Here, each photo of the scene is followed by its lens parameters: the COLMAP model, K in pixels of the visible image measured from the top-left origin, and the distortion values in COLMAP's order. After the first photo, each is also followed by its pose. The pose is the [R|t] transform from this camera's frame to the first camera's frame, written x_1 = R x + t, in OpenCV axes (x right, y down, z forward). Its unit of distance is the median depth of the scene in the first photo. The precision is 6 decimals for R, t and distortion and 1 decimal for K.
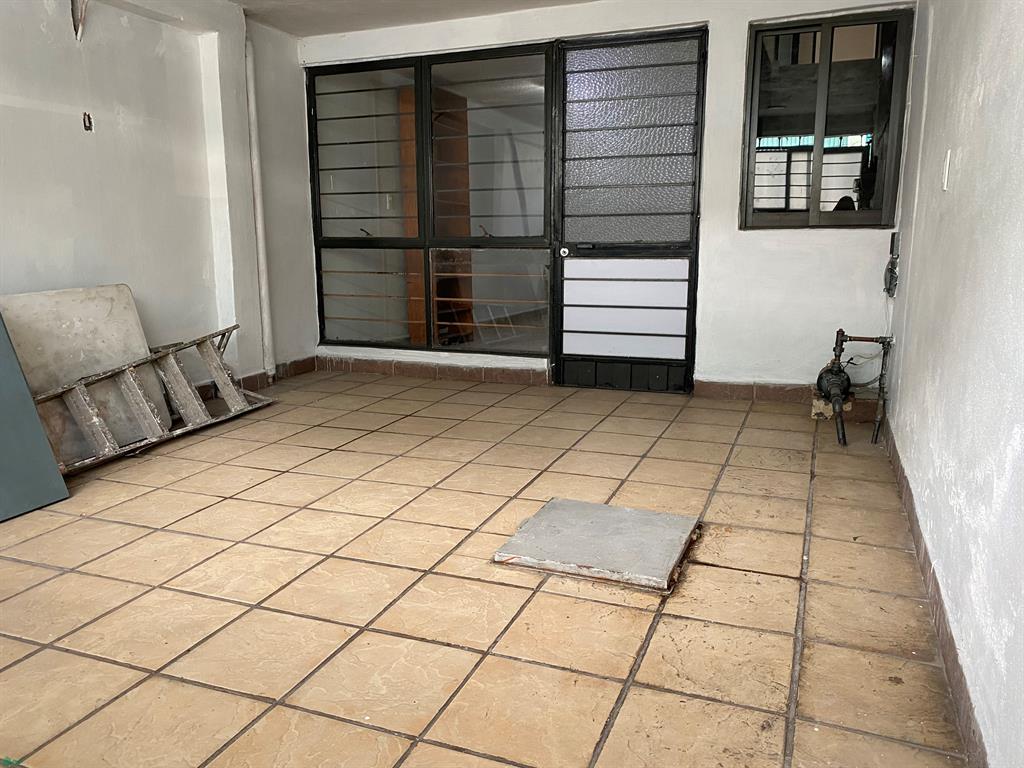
lens RADIAL K [[783.3, 0, 513.0], [0, 783.3, 388.6], [0, 0, 1]] dist [0.044043, -0.041586]
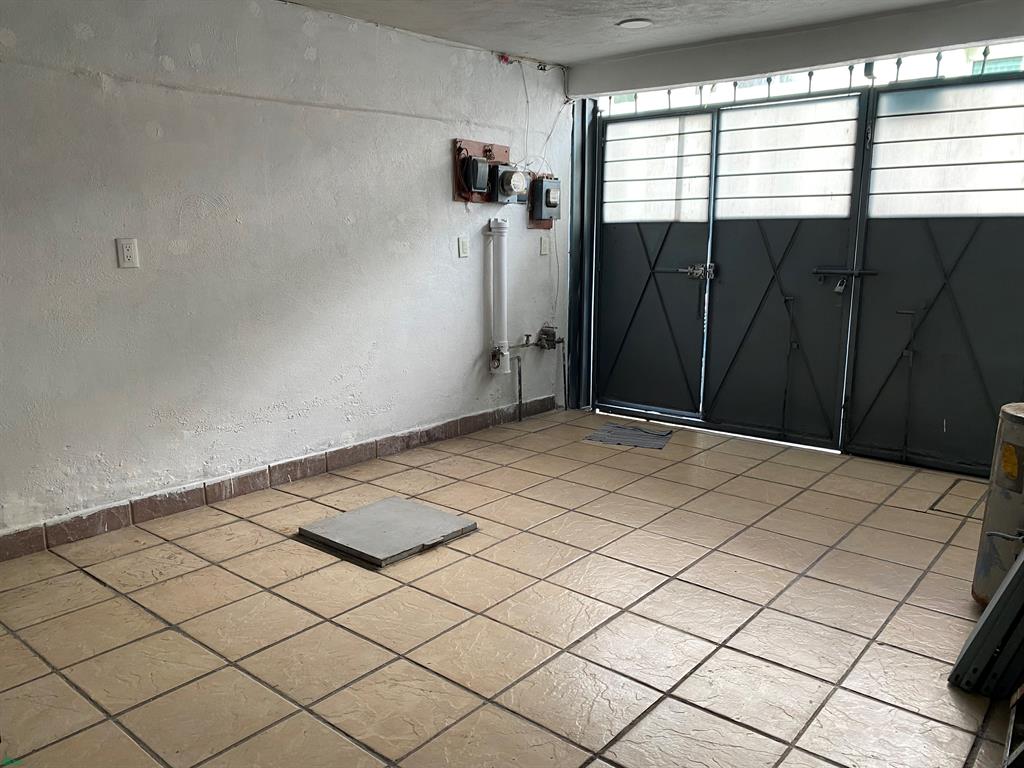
lens RADIAL K [[783.3, 0, 509.3], [0, 783.3, 386.1], [0, 0, 1]] dist [0.044043, -0.041586]
pose [[-0.951966, -0.048285, 0.302373, -0.345563], [0.070666, 0.926189, 0.370379, -0.373339], [-0.297938, 0.373956, -0.878288, 1.495441]]
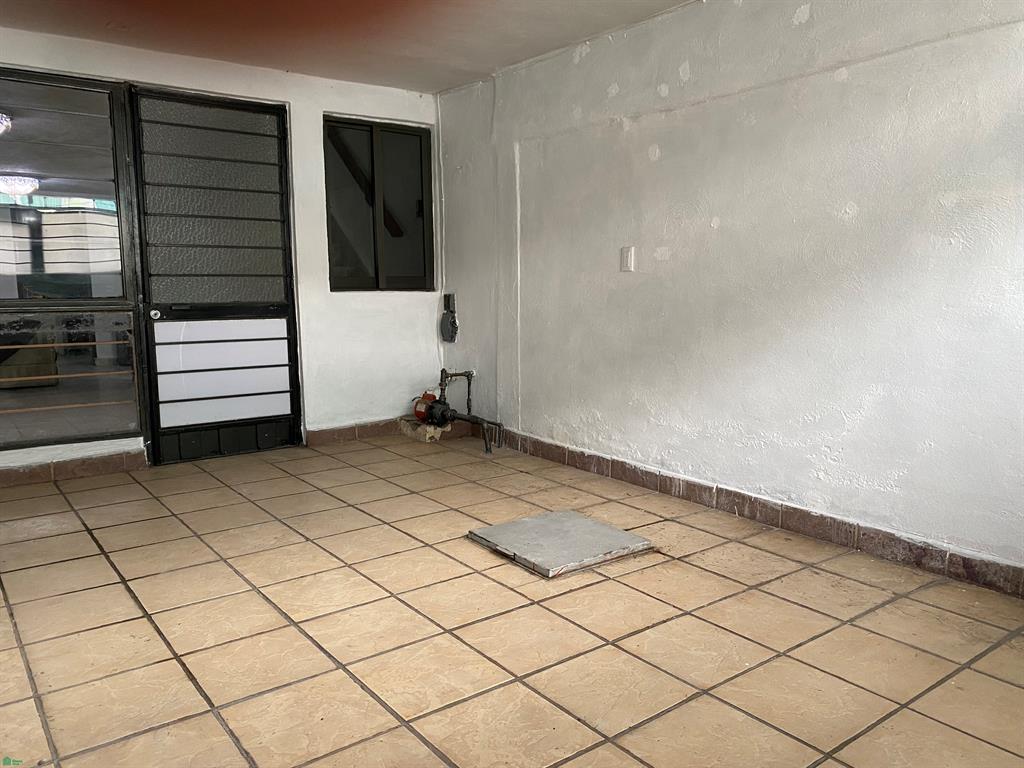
lens RADIAL K [[783.3, 0, 505.3], [0, 783.3, 389.2], [0, 0, 1]] dist [0.044043, -0.041586]
pose [[0.515776, -0.110790, 0.849530, -0.719839], [0.166300, 0.985689, 0.027581, -0.070116], [-0.840428, 0.127051, 0.526820, 0.286189]]
